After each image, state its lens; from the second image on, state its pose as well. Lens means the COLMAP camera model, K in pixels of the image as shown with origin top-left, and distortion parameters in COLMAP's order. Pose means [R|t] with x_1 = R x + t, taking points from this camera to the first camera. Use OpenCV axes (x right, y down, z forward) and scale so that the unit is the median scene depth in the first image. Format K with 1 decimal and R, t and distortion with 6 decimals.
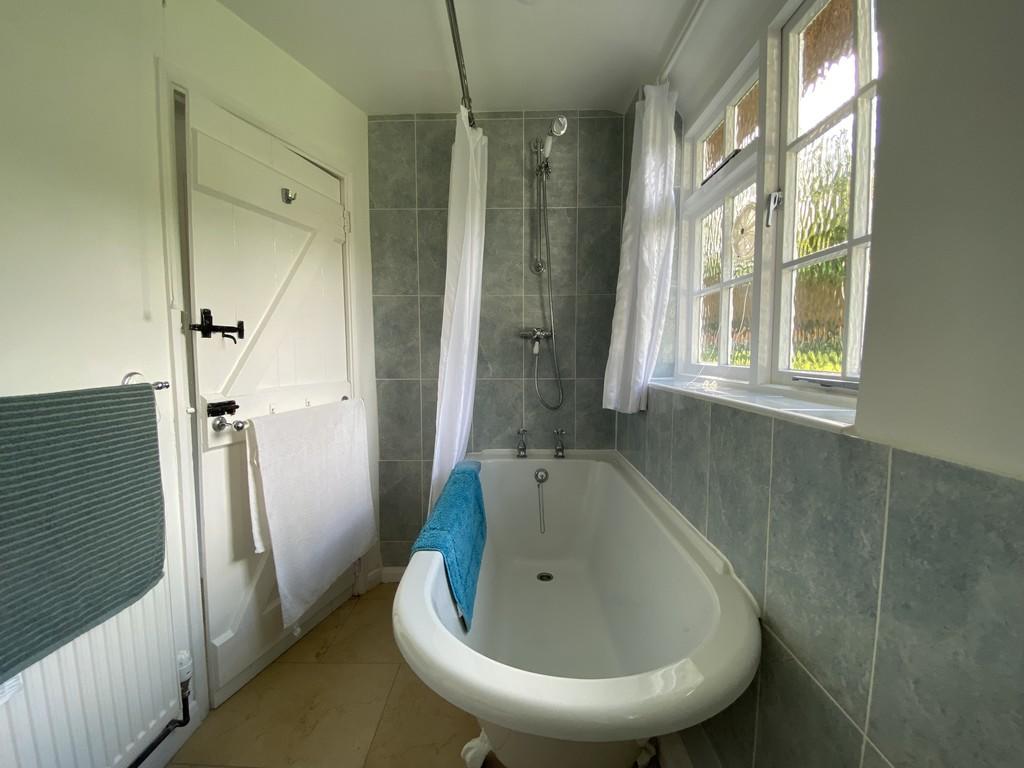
lens RADIAL K [[418.4, 0, 511.4], [0, 418.4, 382.8], [0, 0, 1]] dist [-0.004716, -0.000517]
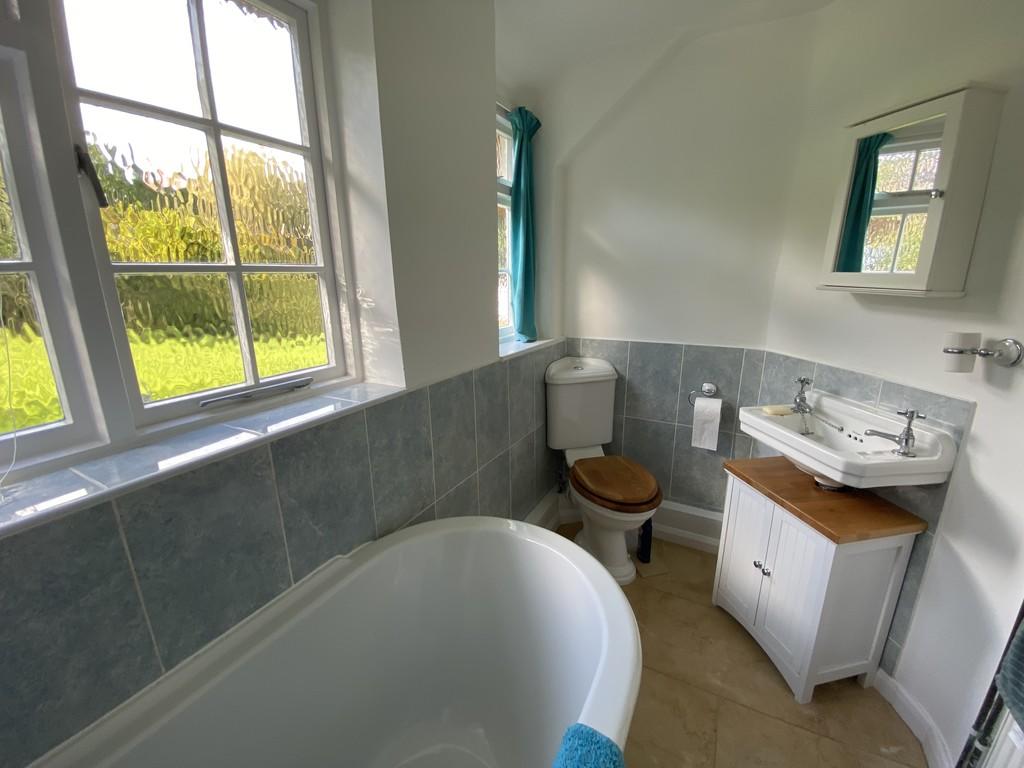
lens RADIAL K [[418.4, 0, 512.0], [0, 418.4, 383.7], [0, 0, 1]] dist [-0.004716, -0.000517]
pose [[-0.892495, -0.096841, 0.440538, -0.378231], [0.050462, 0.949112, 0.310869, -0.367898], [-0.448225, 0.299680, -0.842191, 1.760840]]
